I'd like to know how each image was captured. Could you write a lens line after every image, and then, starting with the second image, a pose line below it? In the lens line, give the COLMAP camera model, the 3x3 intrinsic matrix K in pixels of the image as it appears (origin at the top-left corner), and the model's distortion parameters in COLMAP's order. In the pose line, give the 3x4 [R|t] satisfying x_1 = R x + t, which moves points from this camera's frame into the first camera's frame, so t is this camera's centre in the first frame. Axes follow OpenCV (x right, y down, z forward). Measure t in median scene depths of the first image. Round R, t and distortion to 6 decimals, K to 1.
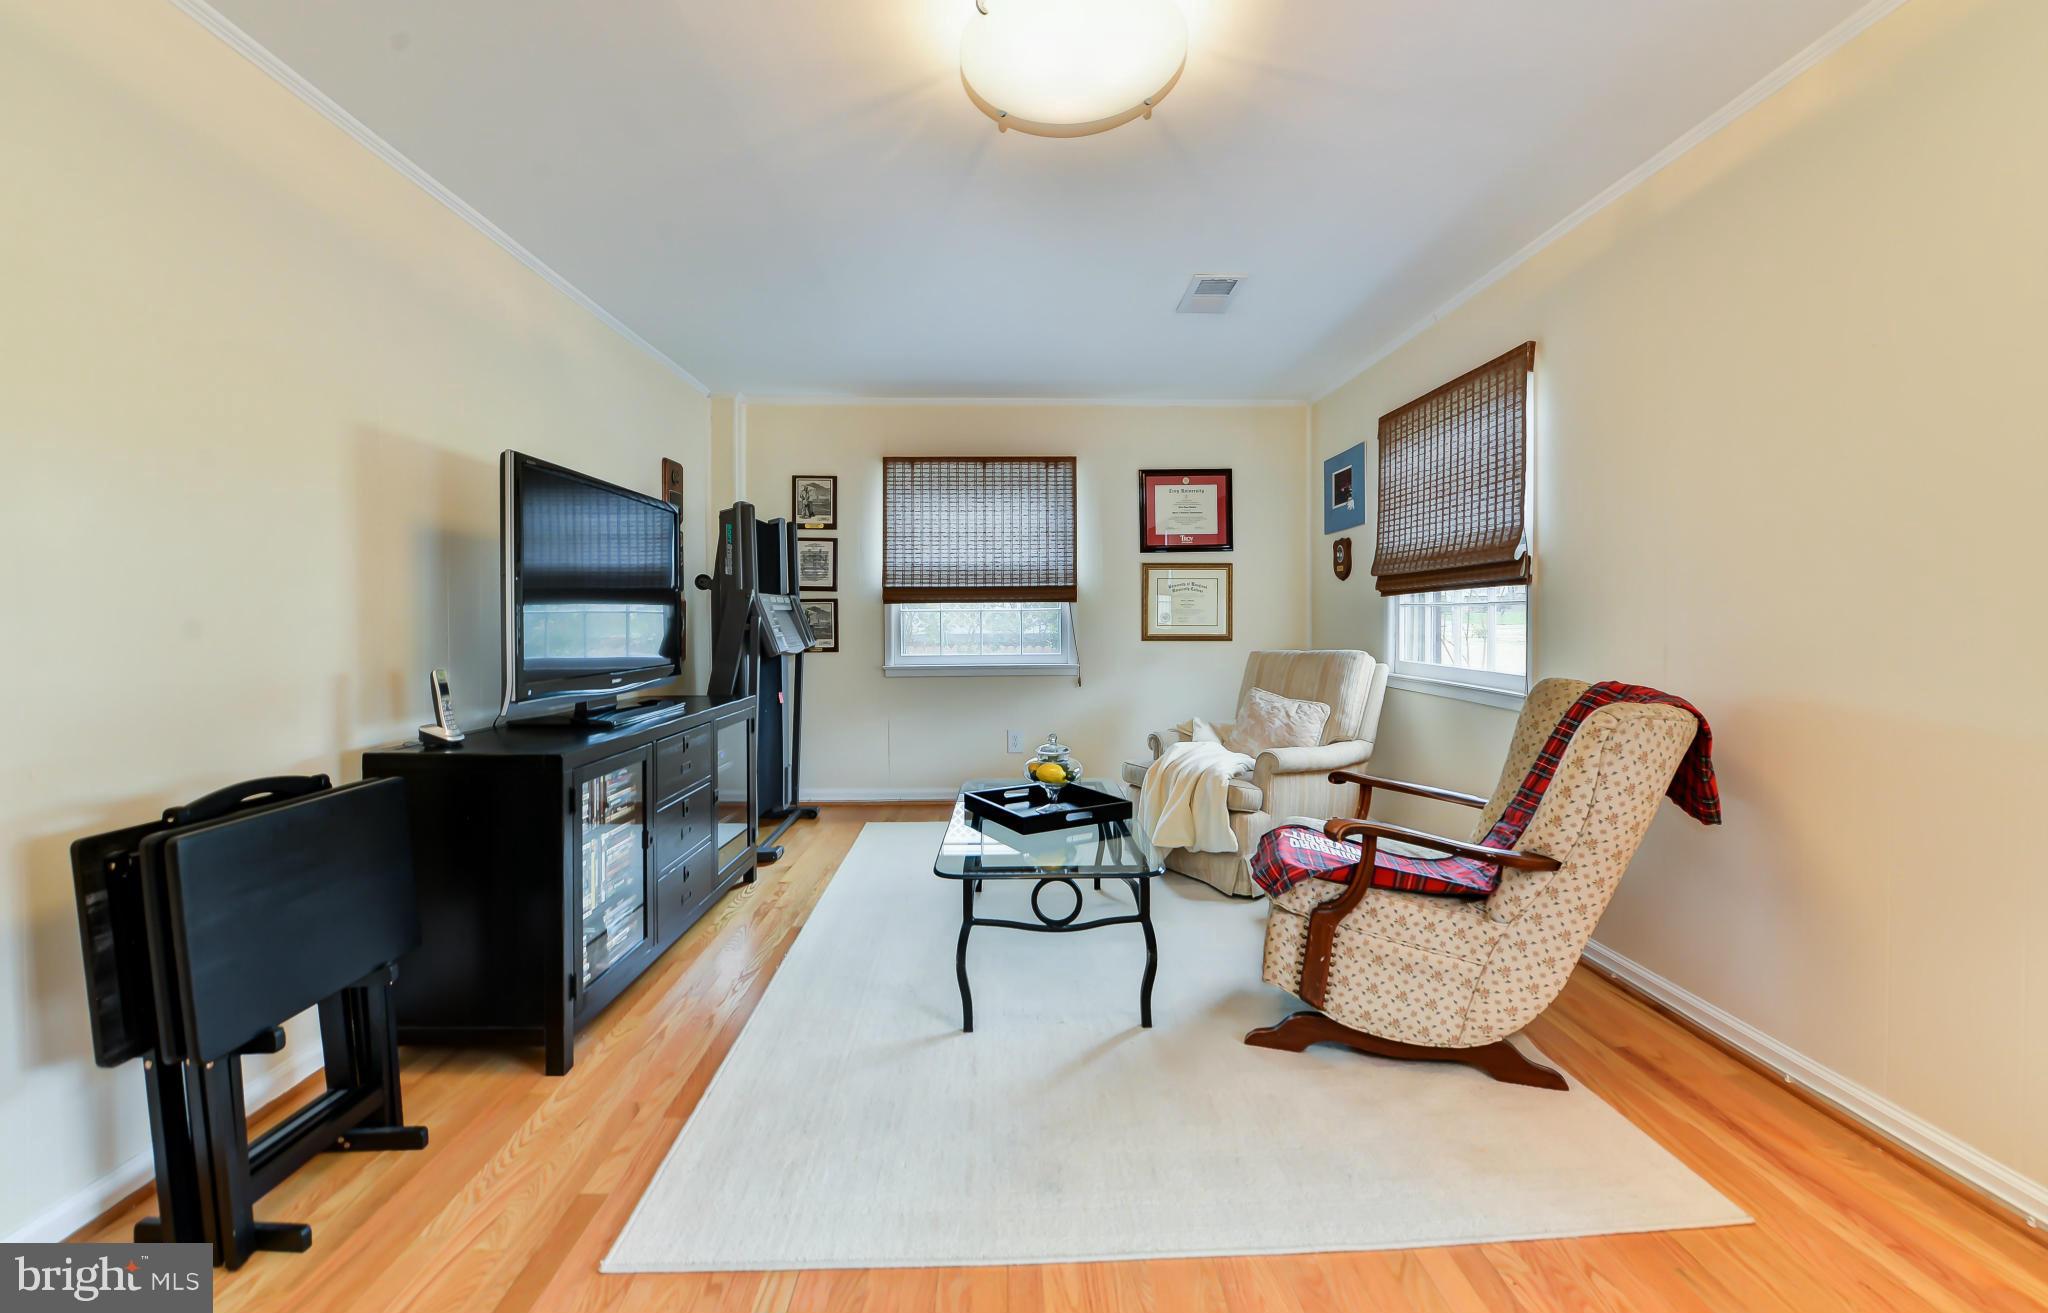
lens RADIAL K [[837.1, 0, 1031.2], [0, 837.1, 621.7], [0, 0, 1]] dist [-0.003106, -0.000212]
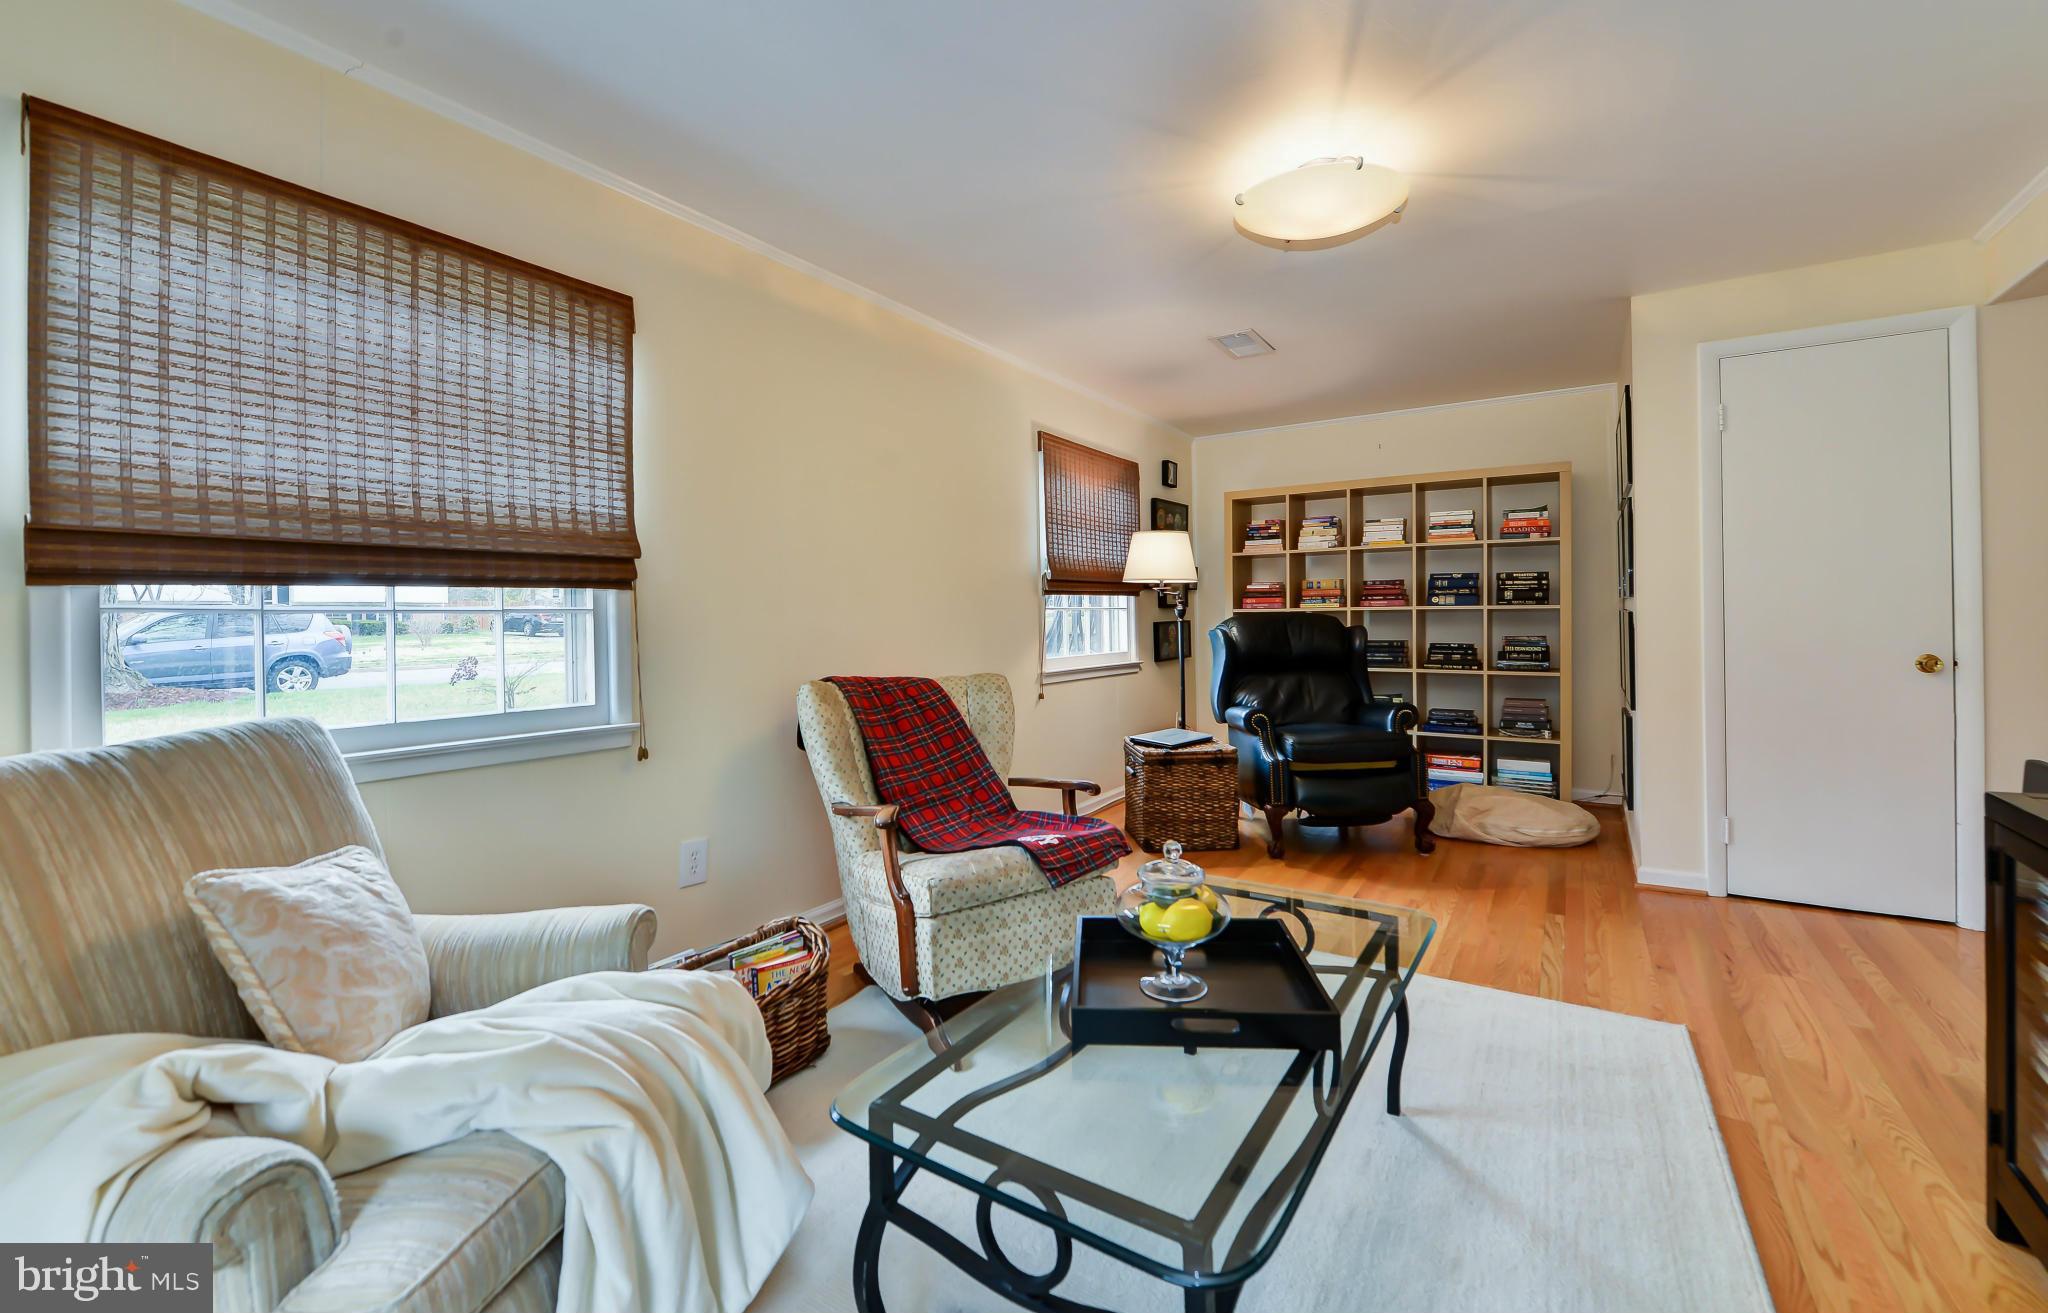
lens RADIAL K [[837.1, 0, 1031.2], [0, 837.1, 621.7], [0, 0, 1]] dist [-0.003106, -0.000212]
pose [[-0.820093, 0.012647, 0.572091, -0.198273], [0.020722, 0.999756, 0.007603, -0.009963], [-0.571856, 0.018090, -0.820155, 1.413172]]
